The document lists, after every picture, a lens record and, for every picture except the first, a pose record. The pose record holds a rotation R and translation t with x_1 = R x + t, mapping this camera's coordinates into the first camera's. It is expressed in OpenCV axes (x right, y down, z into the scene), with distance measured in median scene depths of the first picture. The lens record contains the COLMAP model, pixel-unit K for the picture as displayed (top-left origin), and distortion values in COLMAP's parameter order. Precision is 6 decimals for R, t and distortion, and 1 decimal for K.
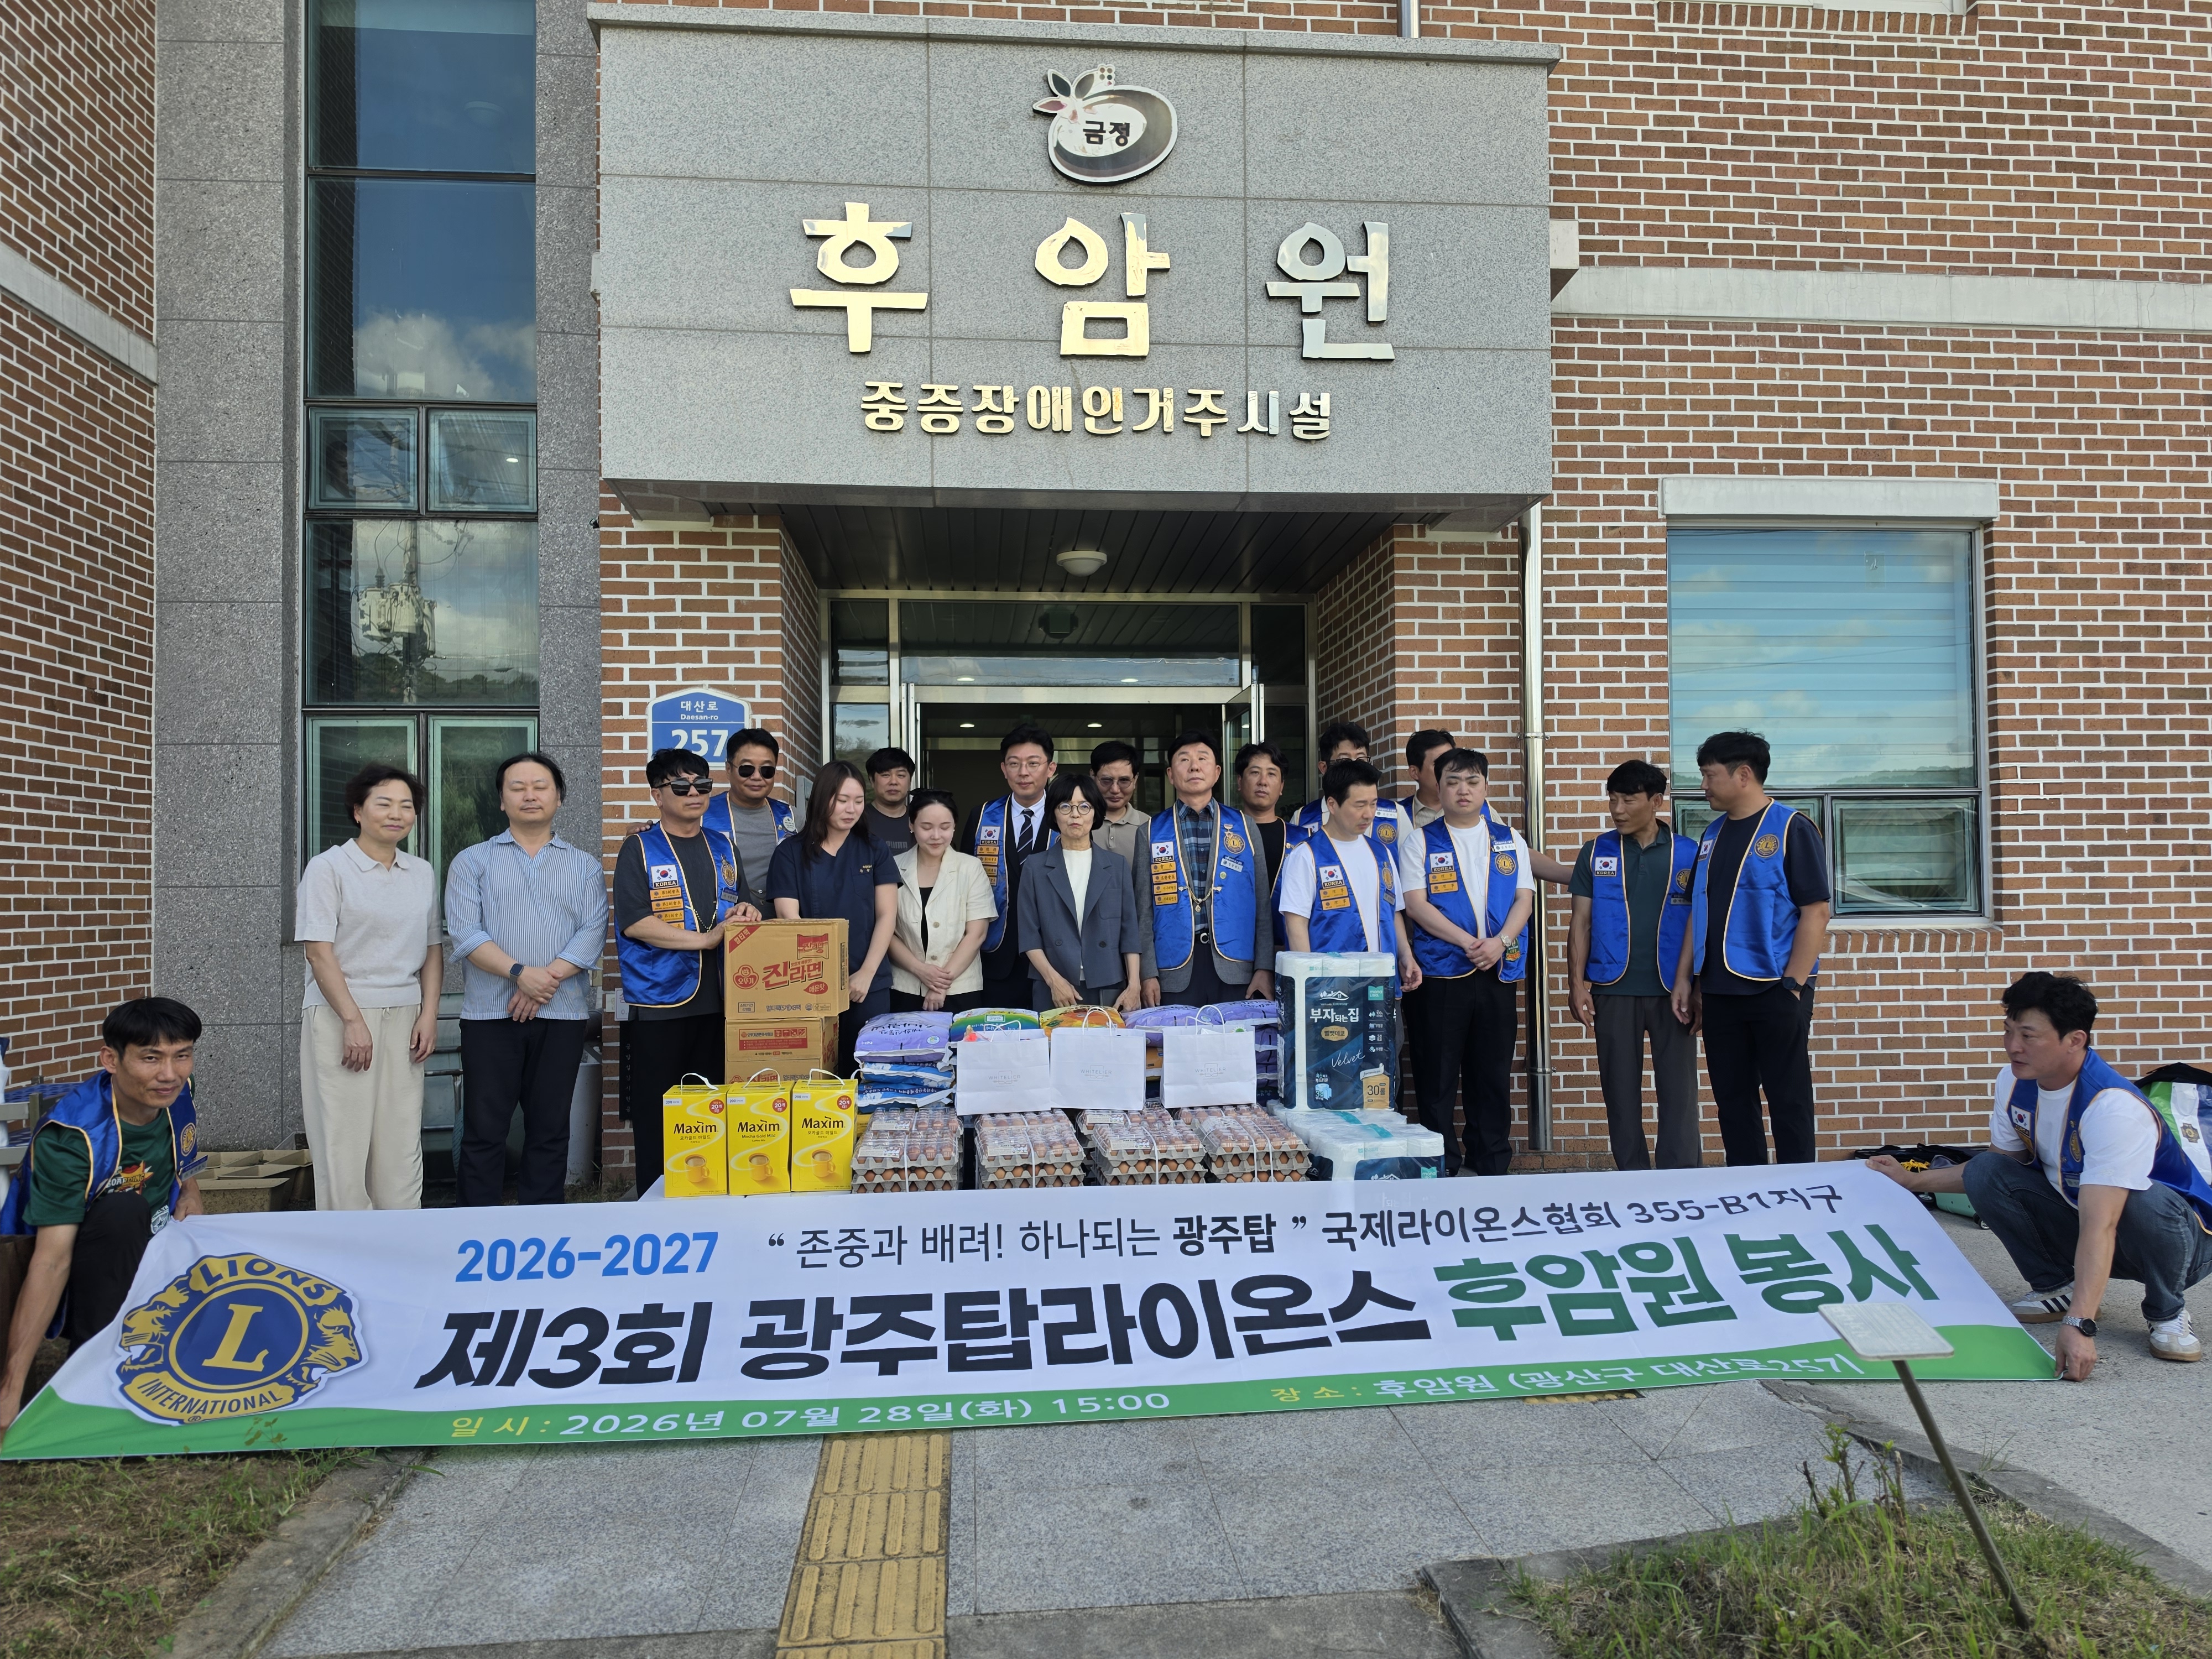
lens RADIAL K [[1445.1, 0, 1106.0], [0, 1445.1, 829.5], [0, 0, 1]] dist [0.060098, -0.069488]
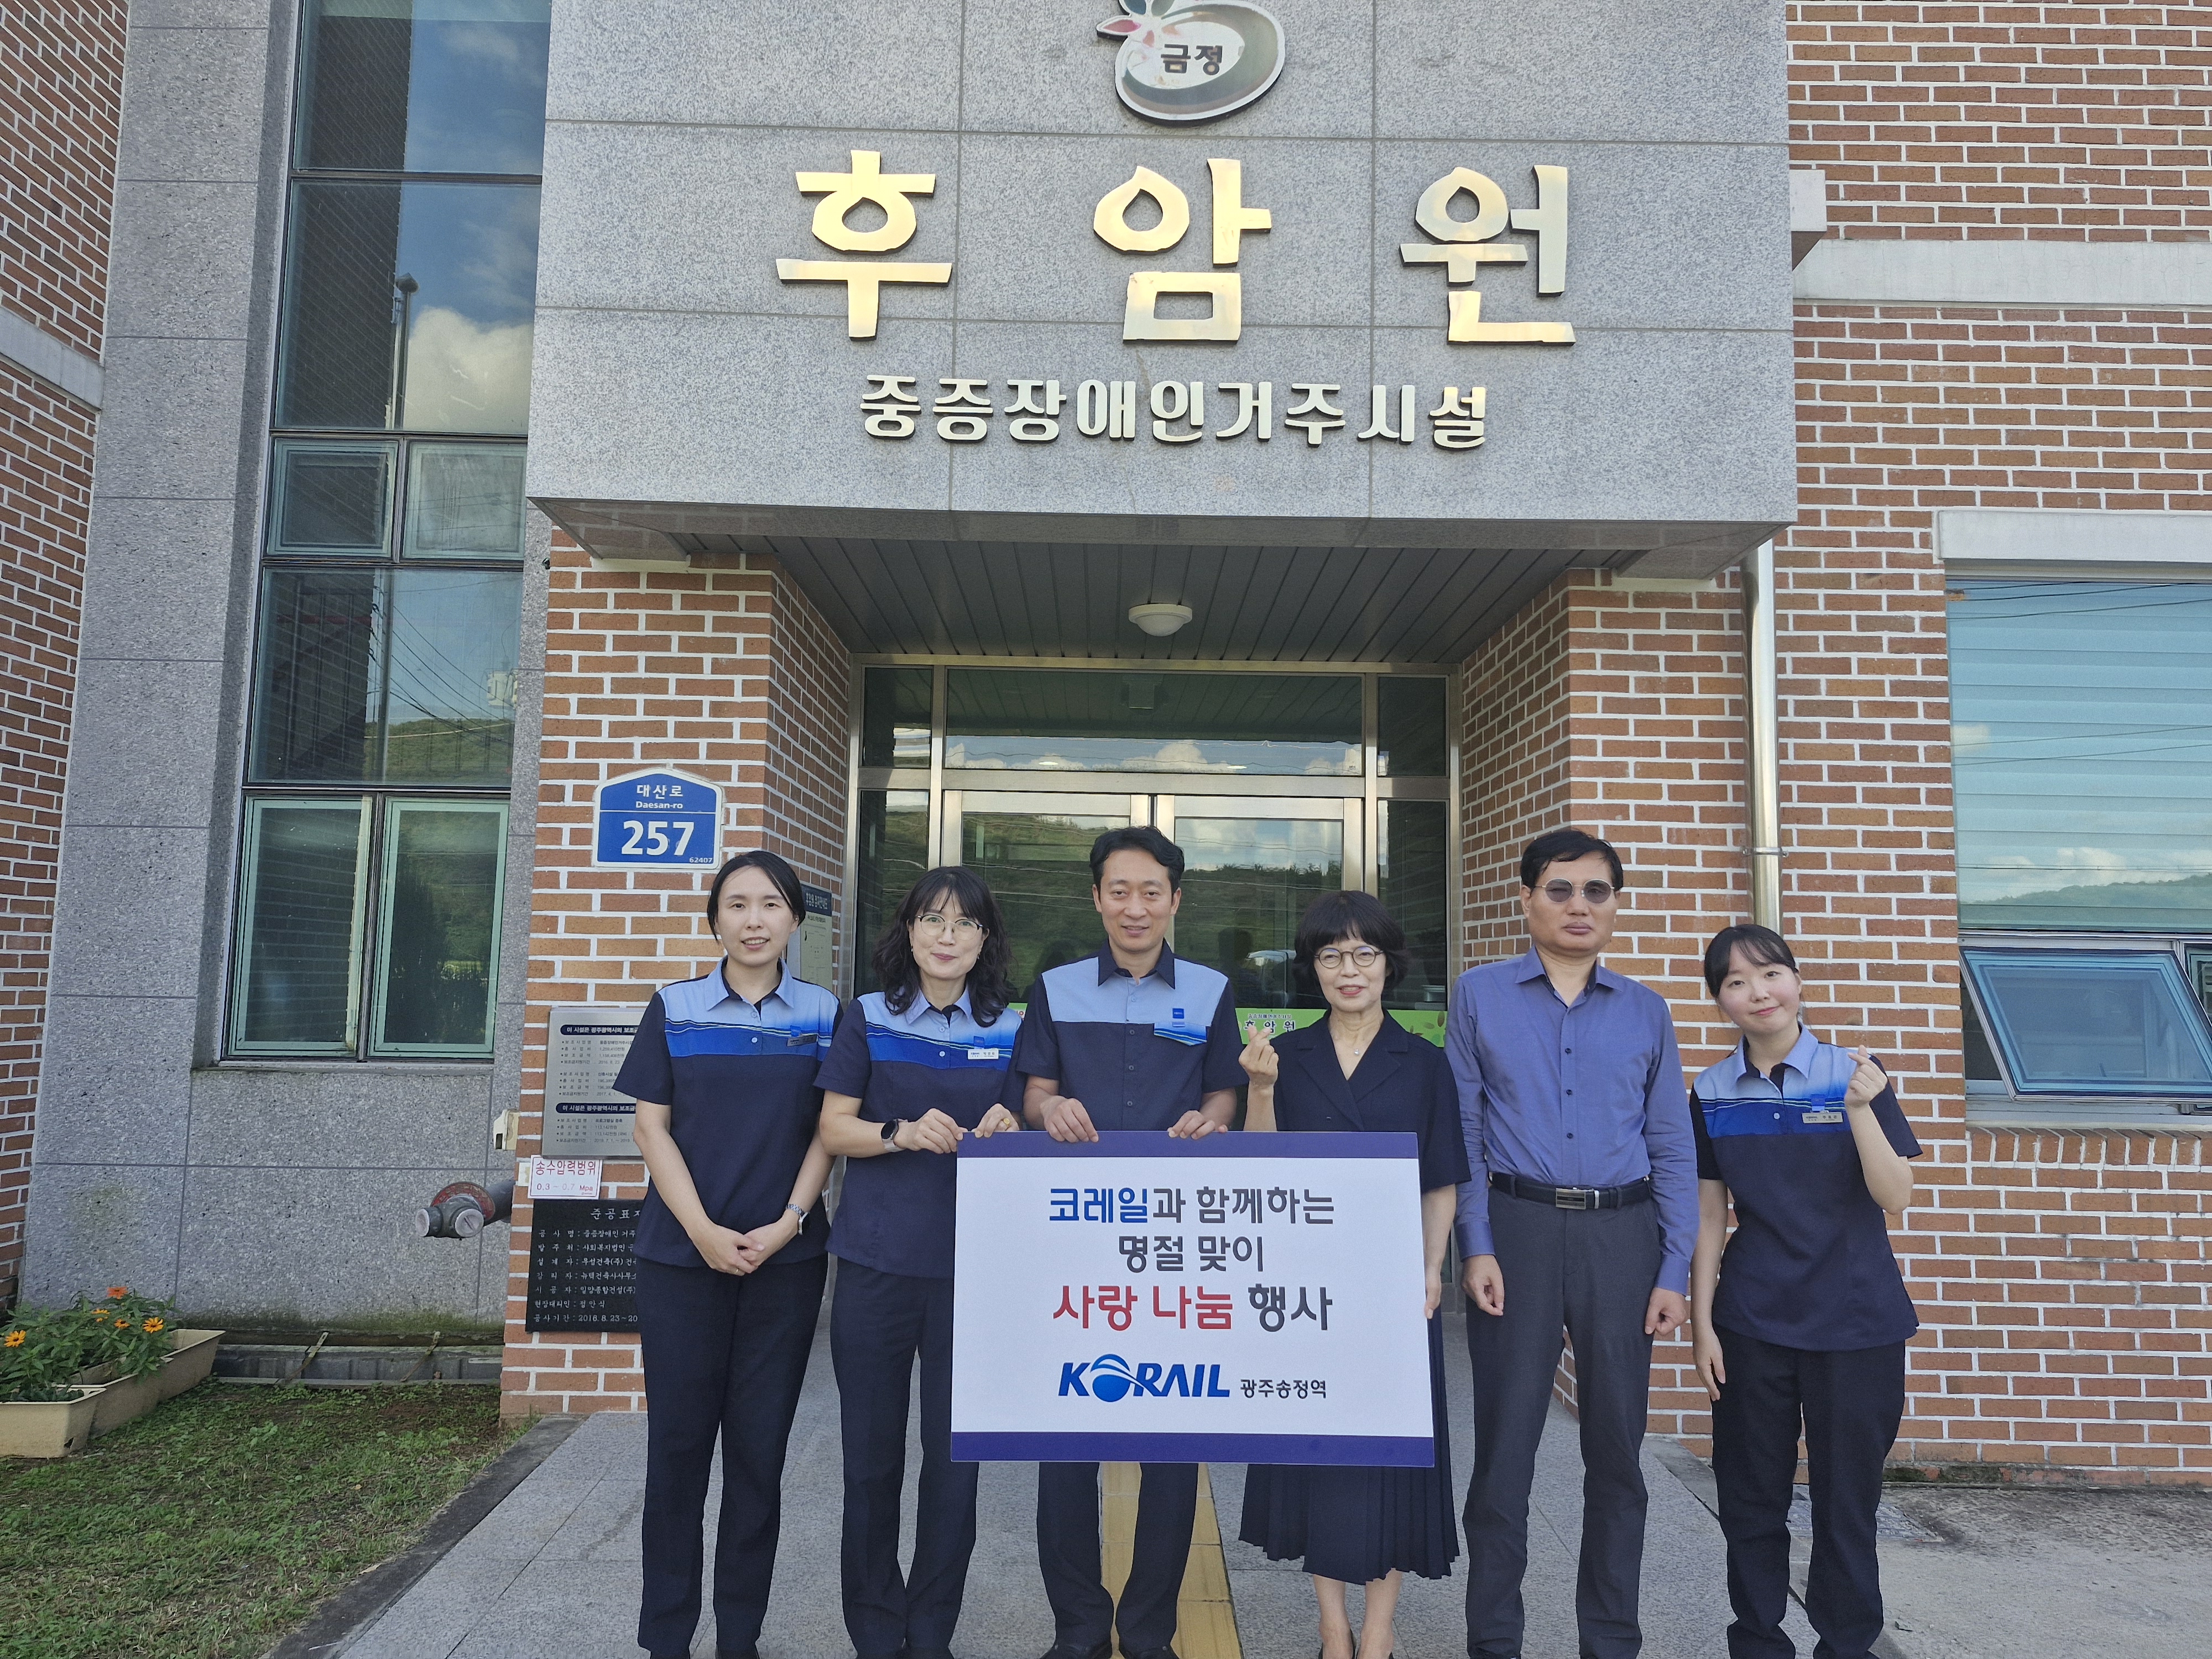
lens RADIAL K [[1456.9, 0, 1097.8], [0, 1456.9, 803.7], [0, 0, 1]] dist [0.069205, -0.058934]
pose [[0.995013, 0.018521, -0.098009, 0.029700], [-0.026102, 0.996717, -0.076639, -0.021757], [0.096268, 0.078816, 0.992230, 0.217031]]
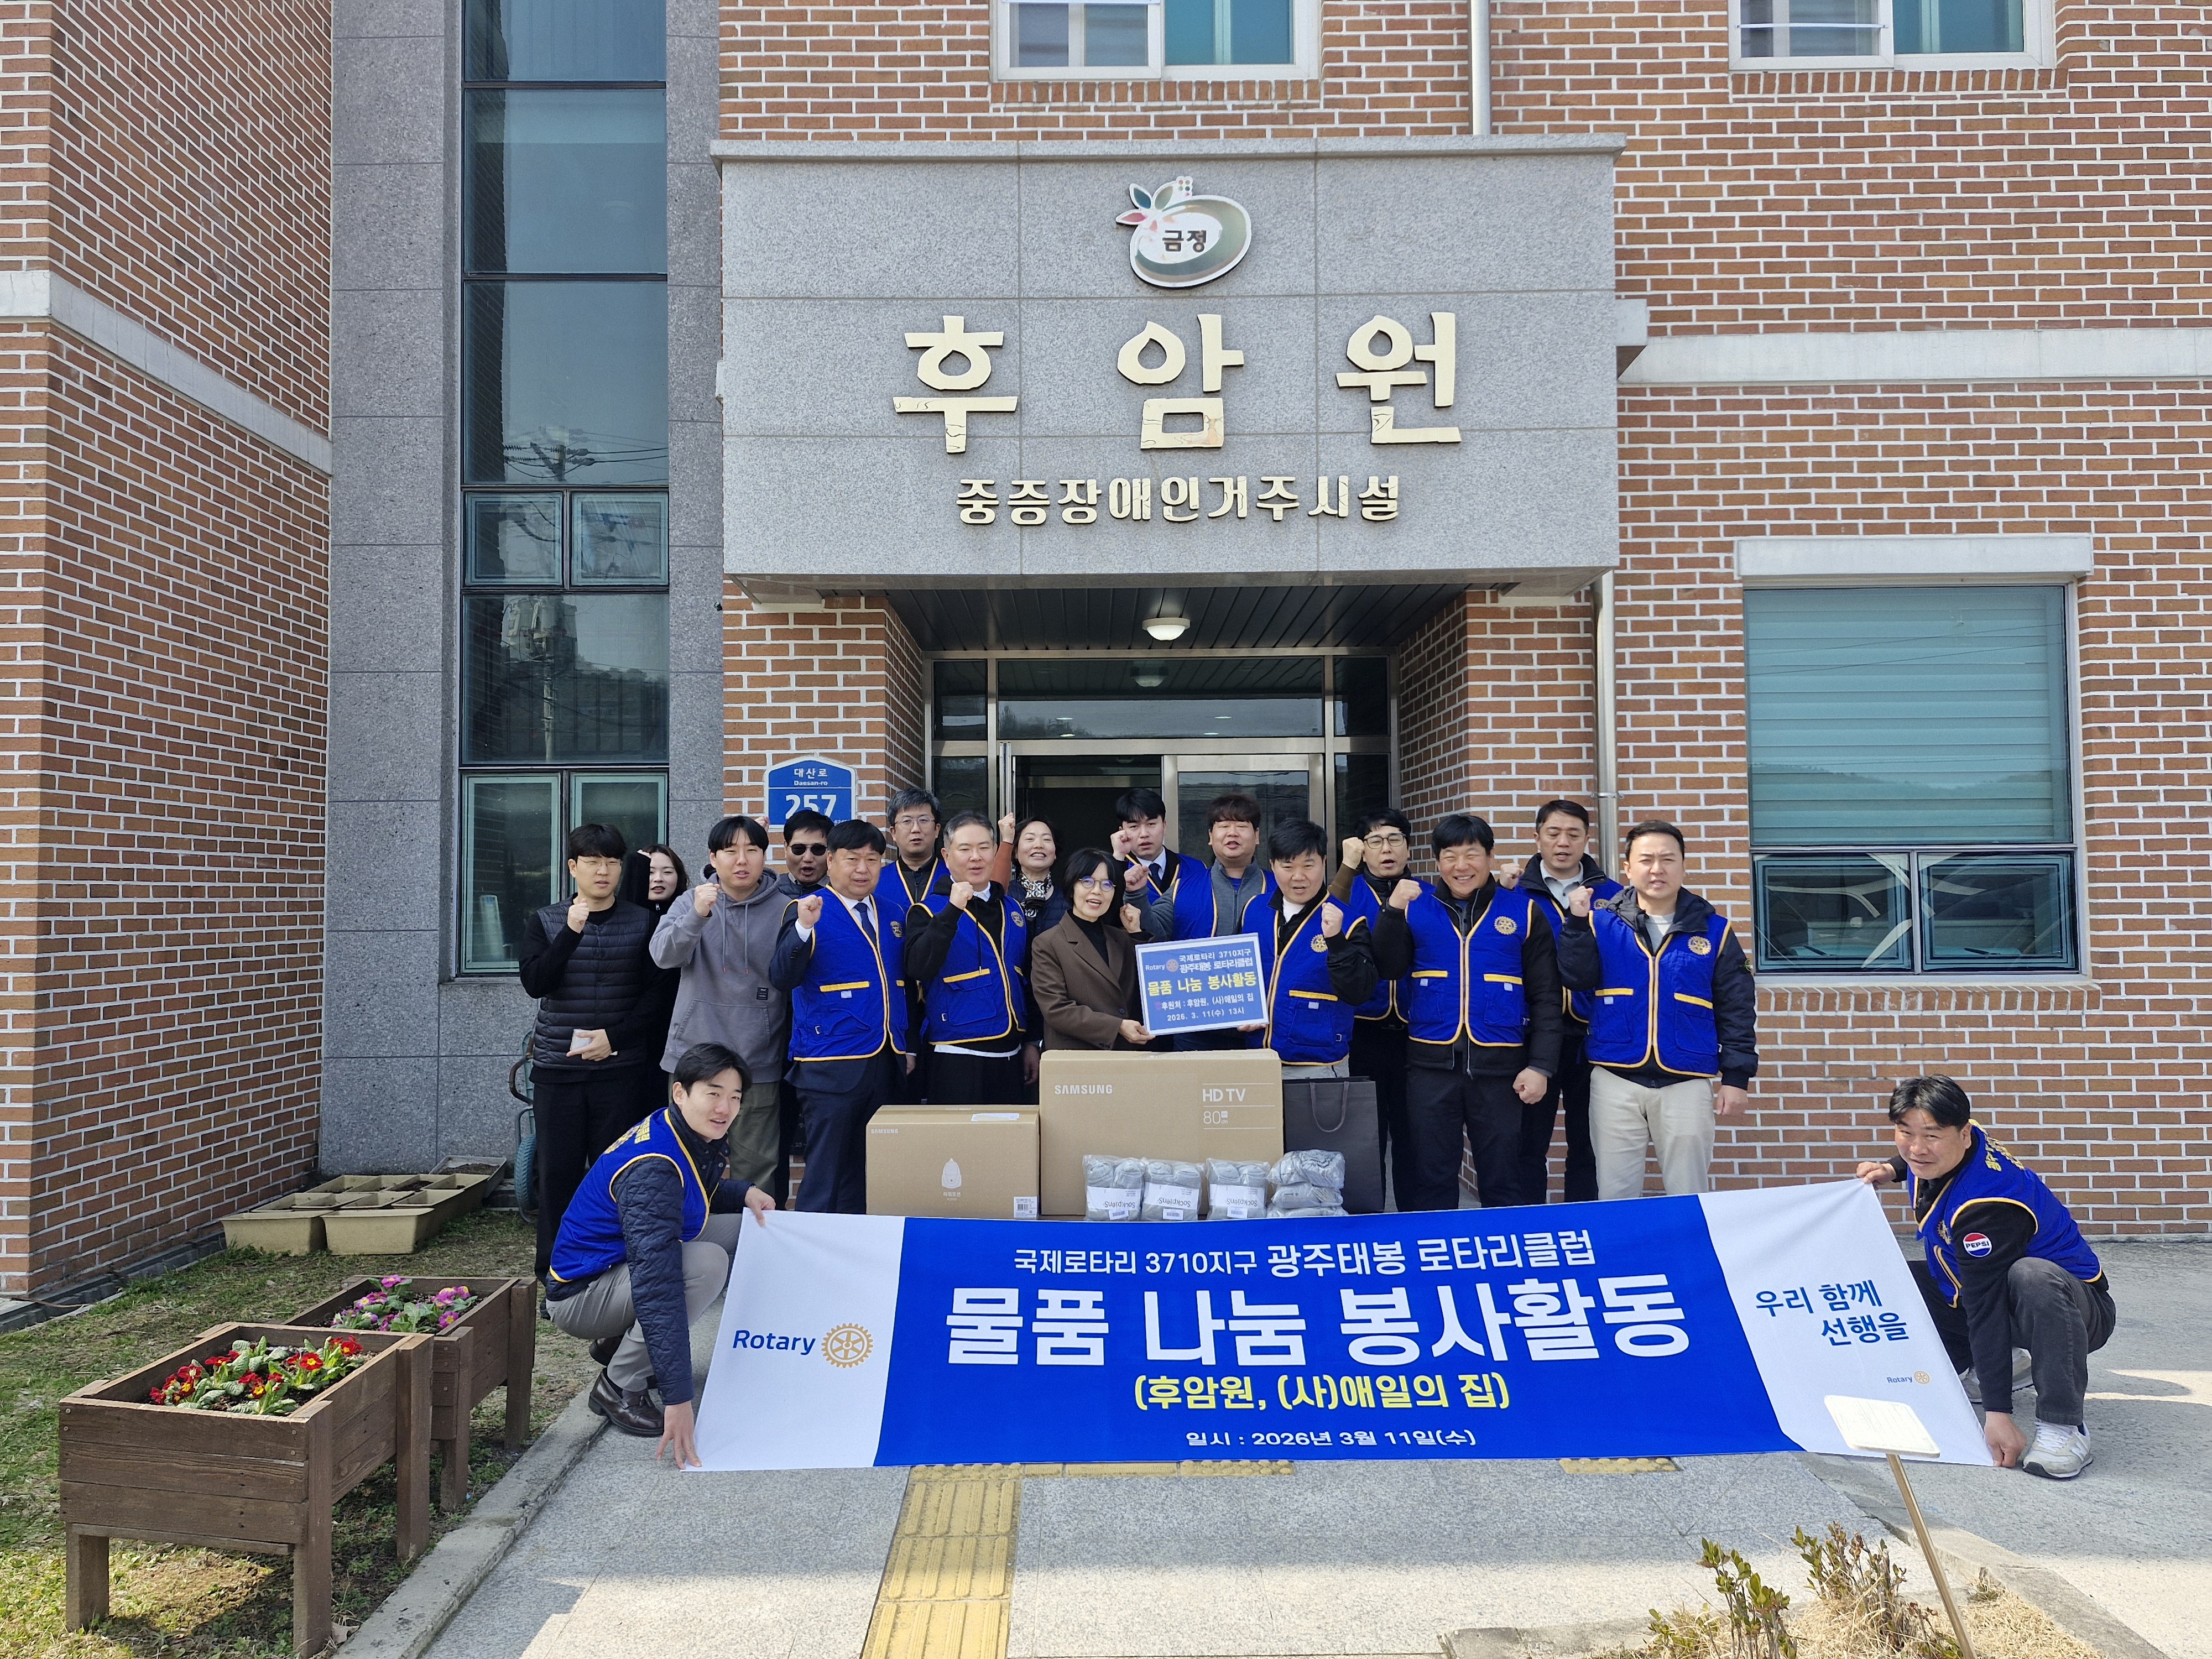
lens RADIAL K [[1456.9, 0, 1097.8], [0, 1456.9, 803.7], [0, 0, 1]] dist [0.069205, -0.058934]
pose [[0.996202, -0.001644, -0.087054, 0.025743], [0.000011, 0.999824, -0.018754, -0.037945], [0.087069, 0.018682, 0.996027, -0.061180]]
